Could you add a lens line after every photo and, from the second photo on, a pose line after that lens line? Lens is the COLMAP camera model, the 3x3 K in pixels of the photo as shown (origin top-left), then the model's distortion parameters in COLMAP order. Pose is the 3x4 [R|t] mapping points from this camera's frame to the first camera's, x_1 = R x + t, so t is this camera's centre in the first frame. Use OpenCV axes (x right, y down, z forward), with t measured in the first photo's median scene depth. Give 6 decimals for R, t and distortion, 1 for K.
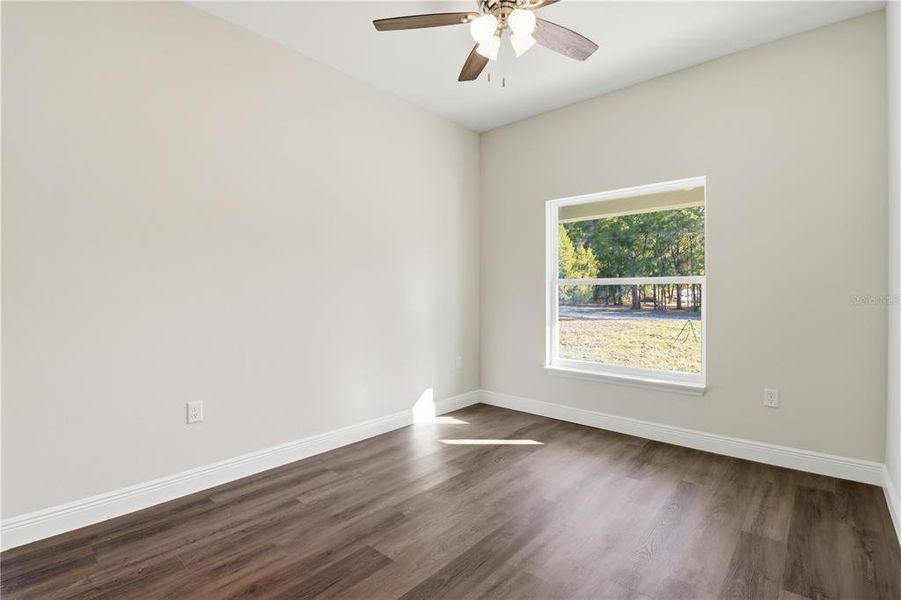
lens RADIAL K [[426.8, 0, 450.1], [0, 426.8, 293.5], [0, 0, 1]] dist [0.000126, 0.000030]
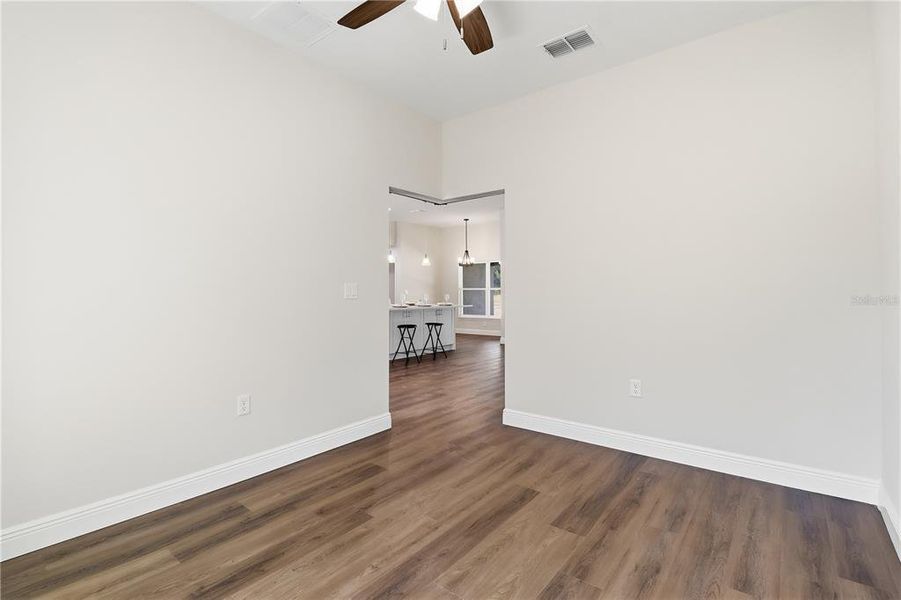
lens RADIAL K [[426.8, 0, 450.1], [0, 426.8, 293.5], [0, 0, 1]] dist [0.000126, 0.000030]
pose [[-0.999384, 0.004911, -0.034737, 0.165054], [0.005064, 0.999978, -0.004316, 0.007377], [0.034715, -0.004489, -0.999387, 2.044522]]
